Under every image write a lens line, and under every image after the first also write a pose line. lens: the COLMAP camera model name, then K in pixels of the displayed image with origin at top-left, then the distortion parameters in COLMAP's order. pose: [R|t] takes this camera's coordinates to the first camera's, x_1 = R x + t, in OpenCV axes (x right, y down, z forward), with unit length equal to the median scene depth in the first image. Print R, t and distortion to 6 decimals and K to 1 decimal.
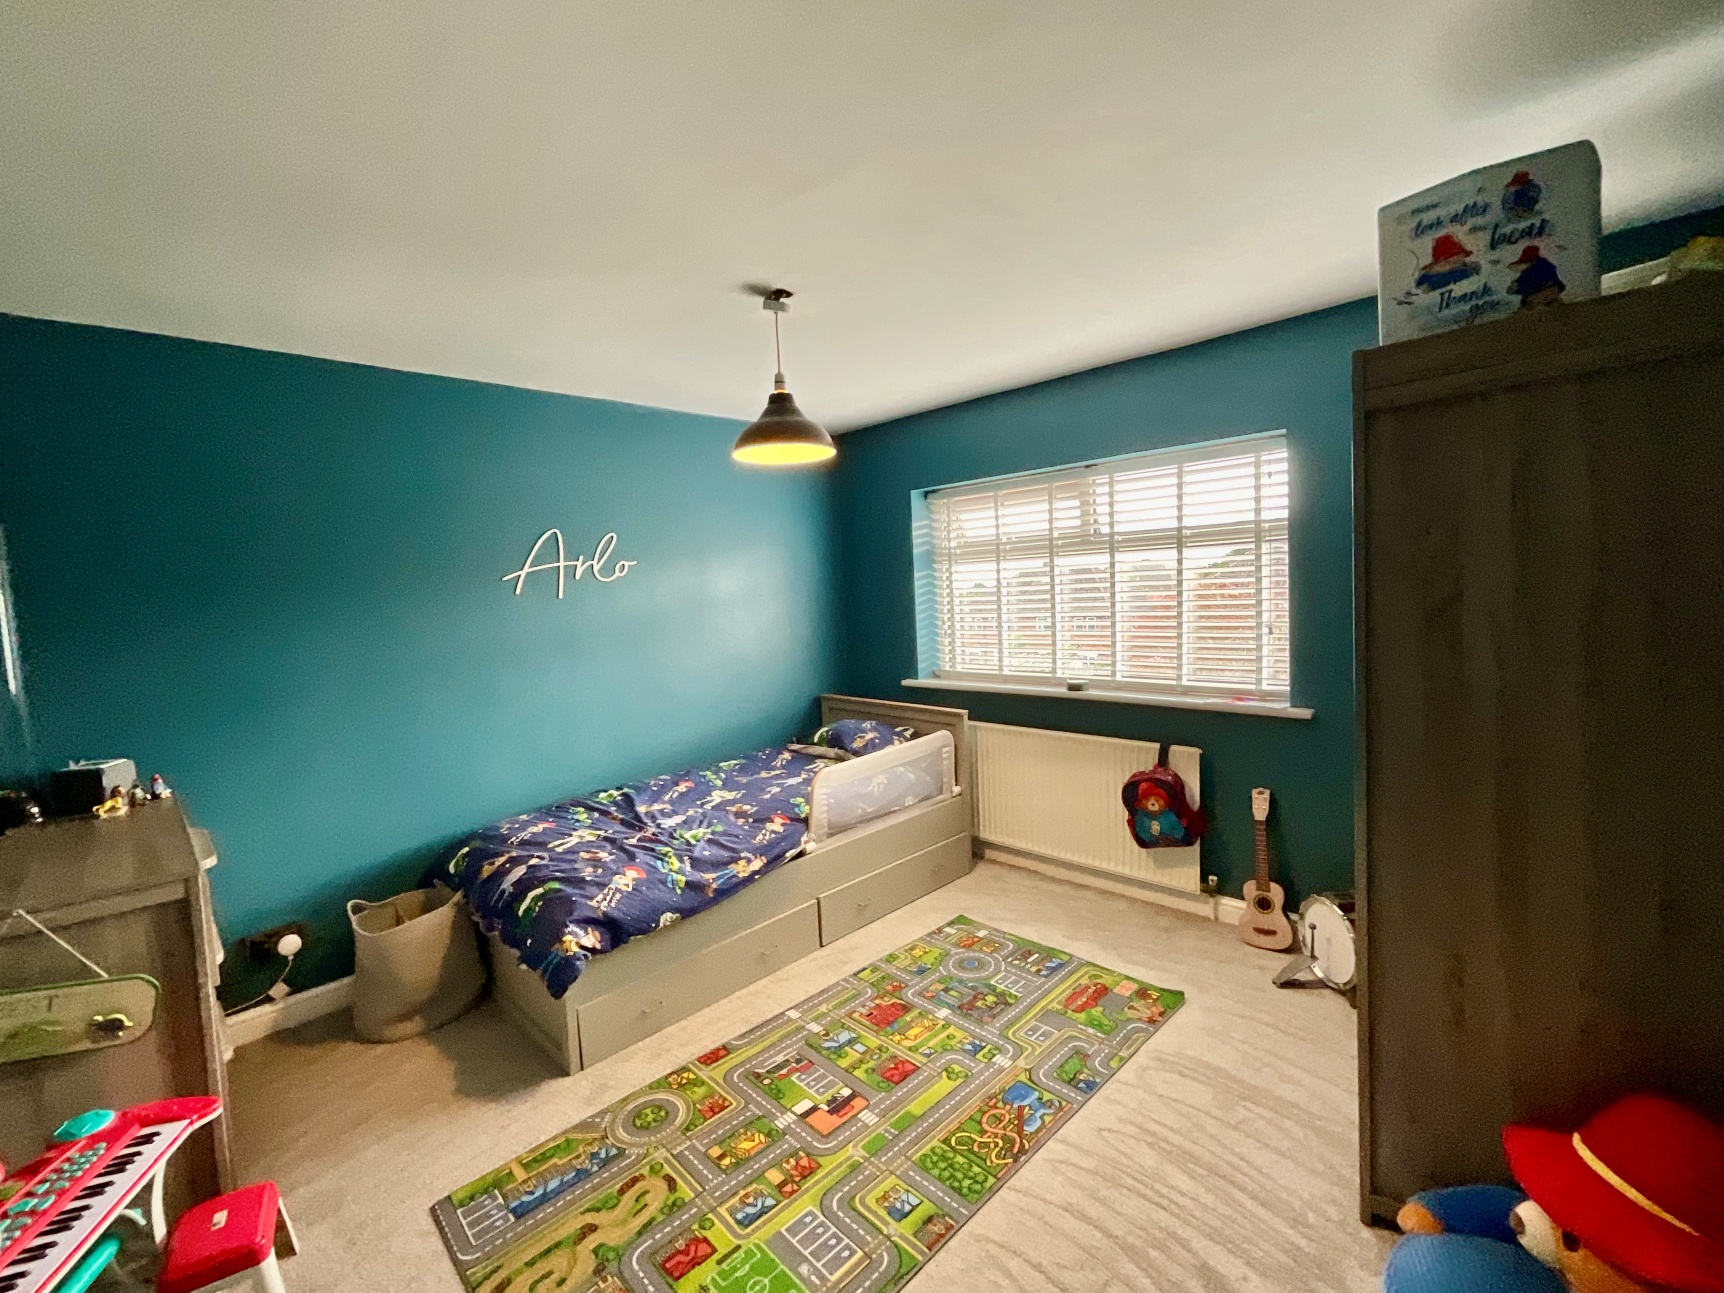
lens RADIAL K [[724.9, 0, 869.4], [0, 724.9, 643.0], [0, 0, 1]] dist [-0.023126, 0.000376]
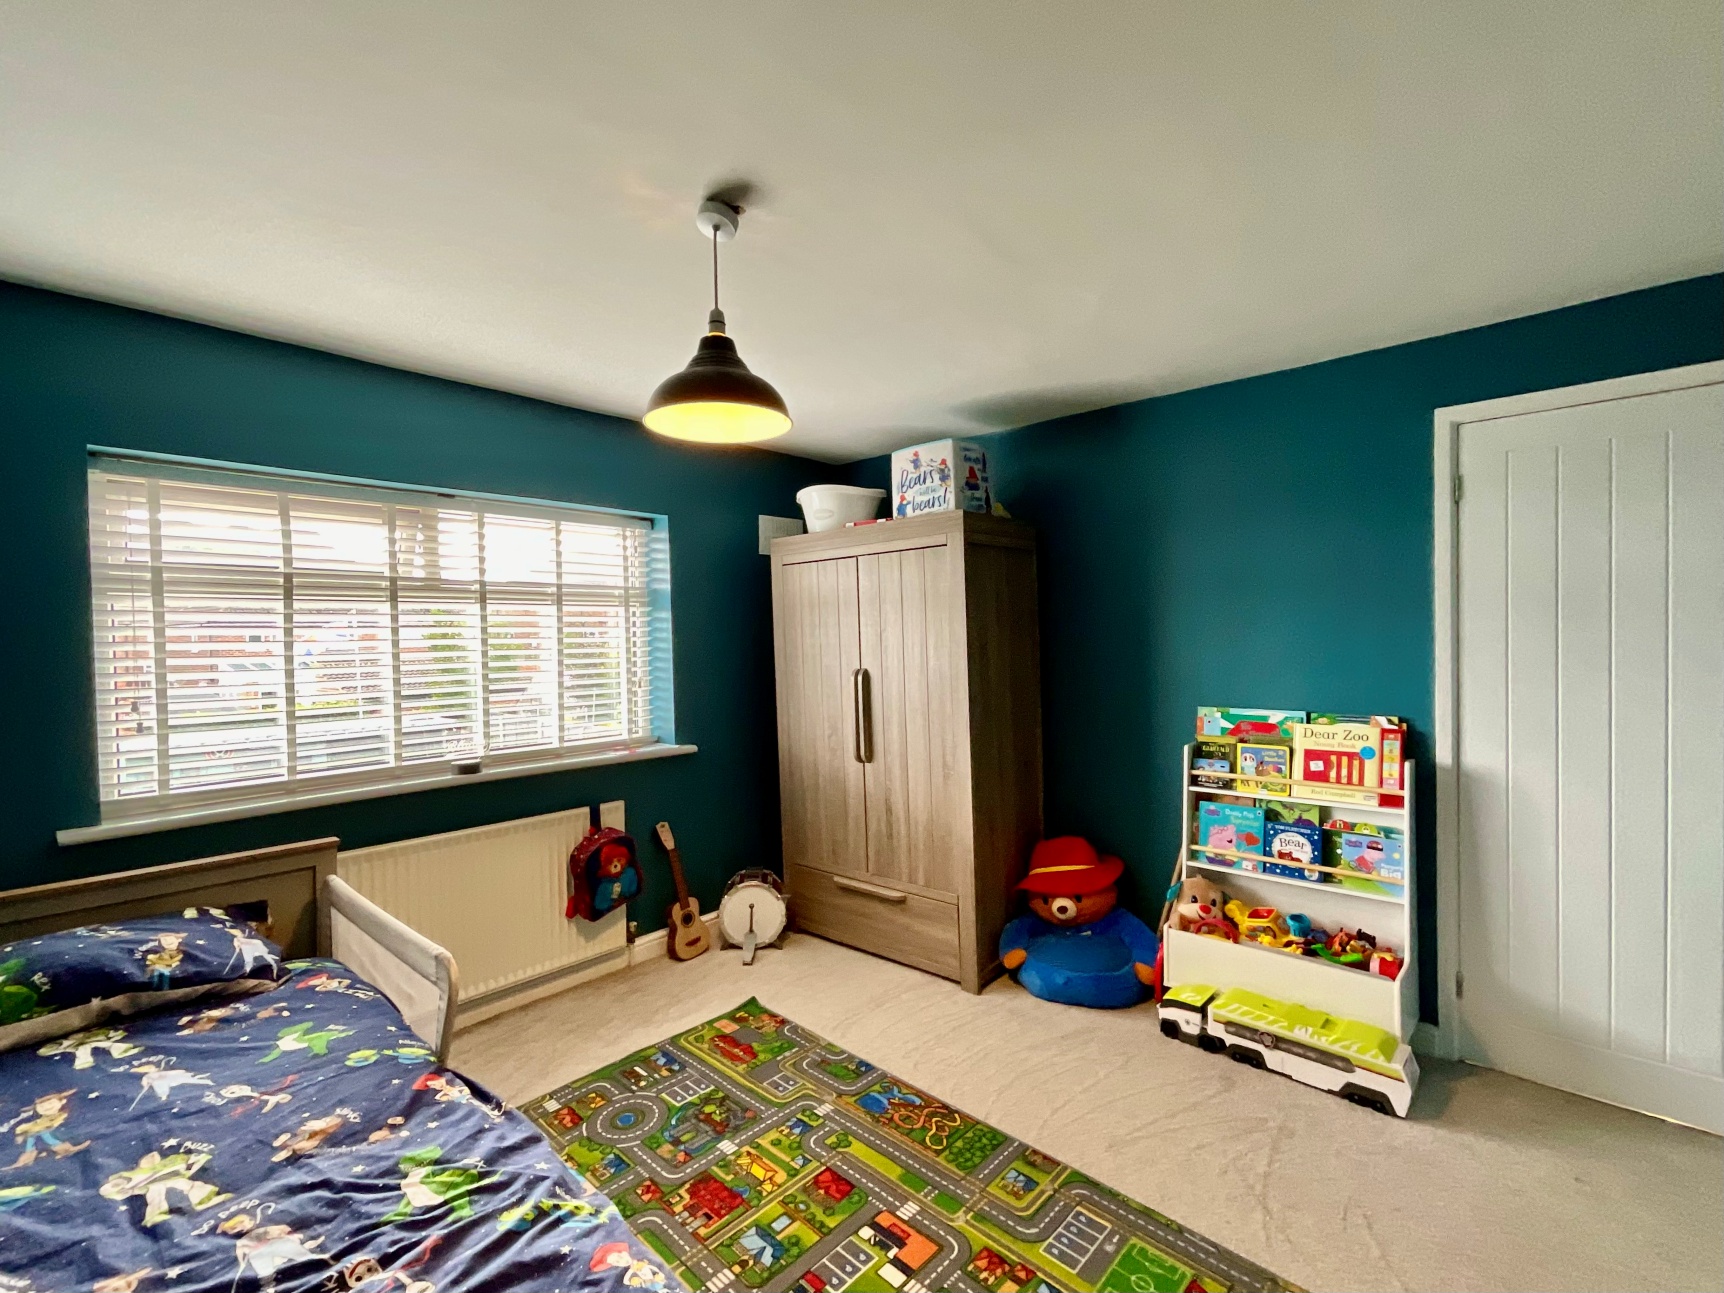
lens RADIAL K [[747.6, 0, 858.7], [0, 747.6, 648.1], [0, 0, 1]] dist [-0.000136, 0.000447]
pose [[-0.021666, 0.029736, 0.999323, -0.922553], [0.092162, 0.995361, -0.027620, -0.014584], [-0.995508, 0.091501, -0.024306, 0.989593]]
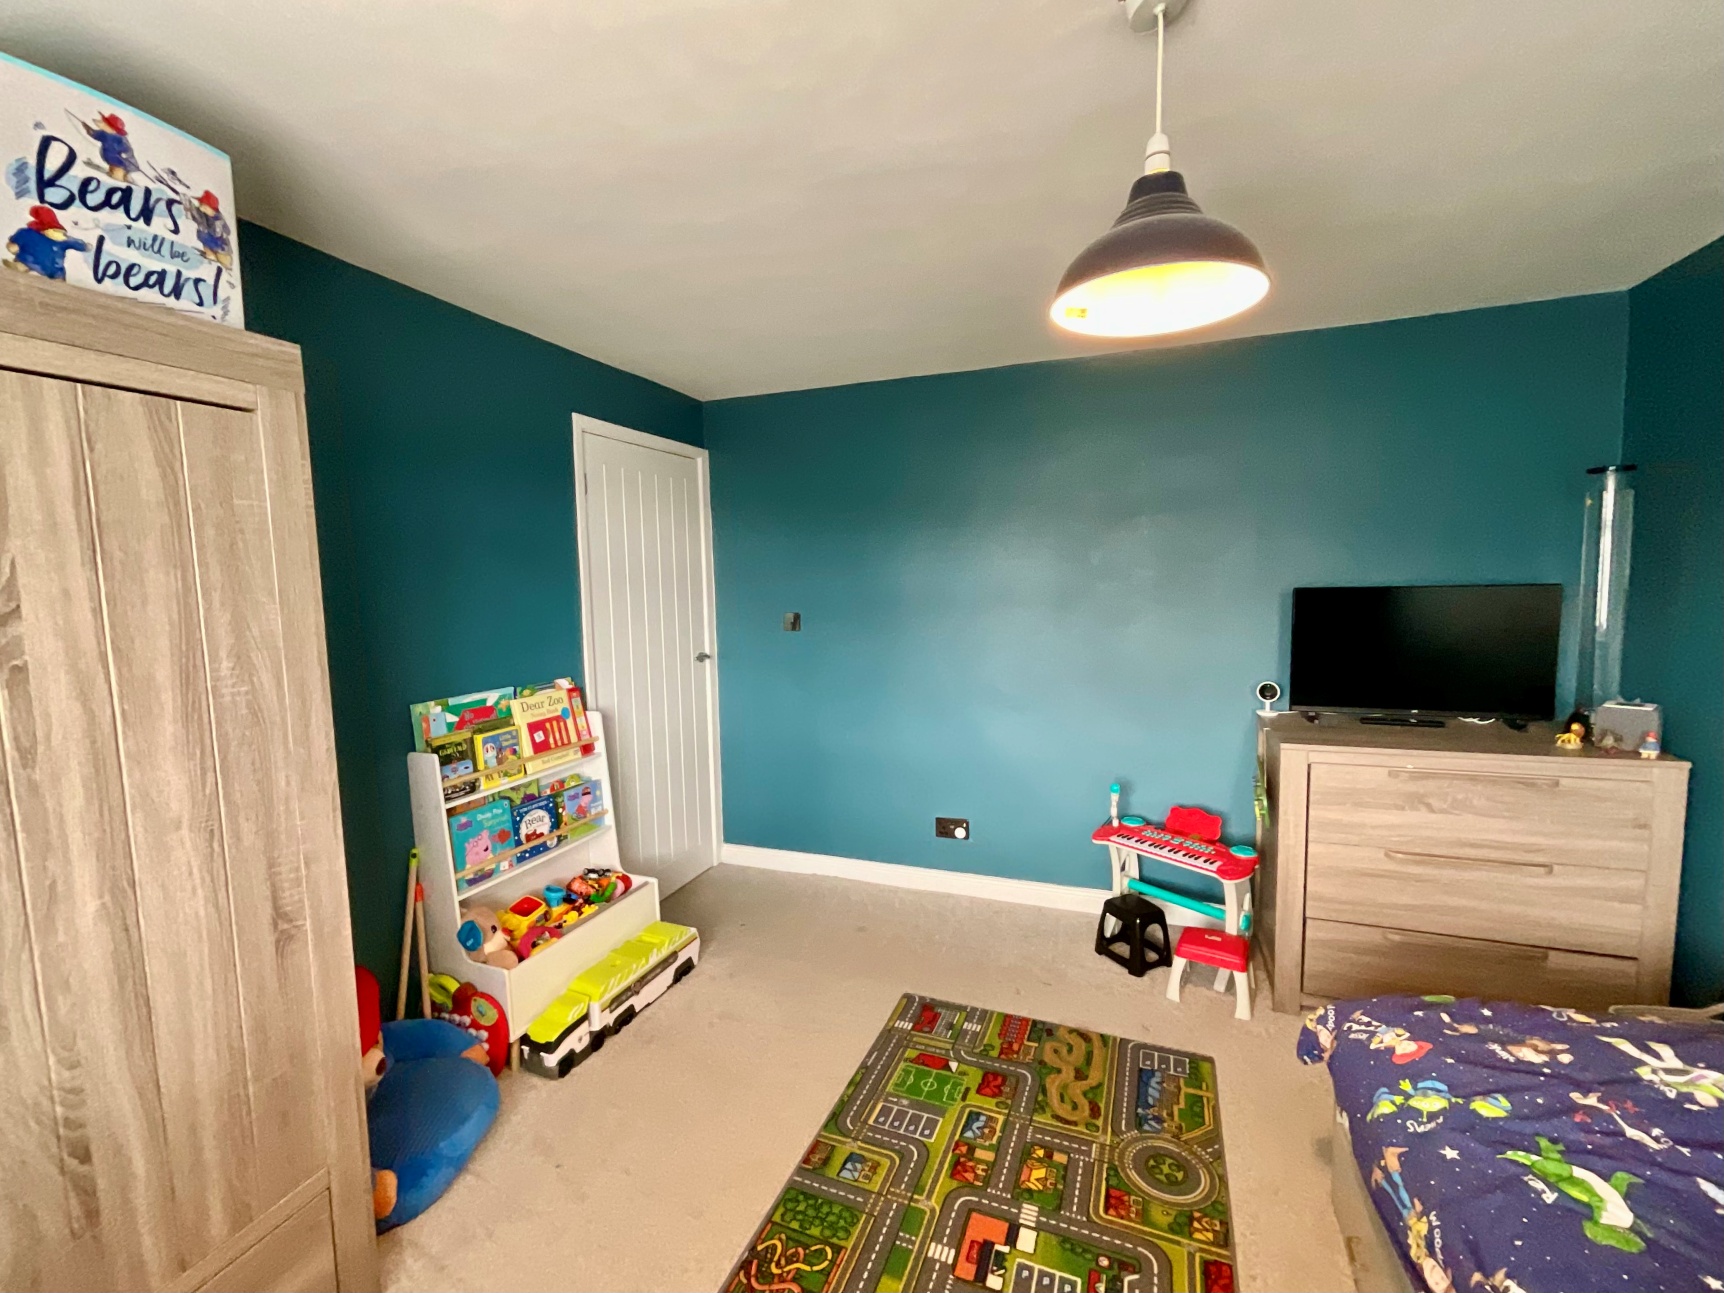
lens RADIAL K [[747.6, 0, 858.7], [0, 747.6, 648.1], [0, 0, 1]] dist [-0.000136, 0.000447]
pose [[-0.918394, 0.101668, -0.382383, 0.318987], [0.035059, 0.983532, 0.177299, -0.137459], [0.394112, 0.149424, -0.906834, 1.562812]]
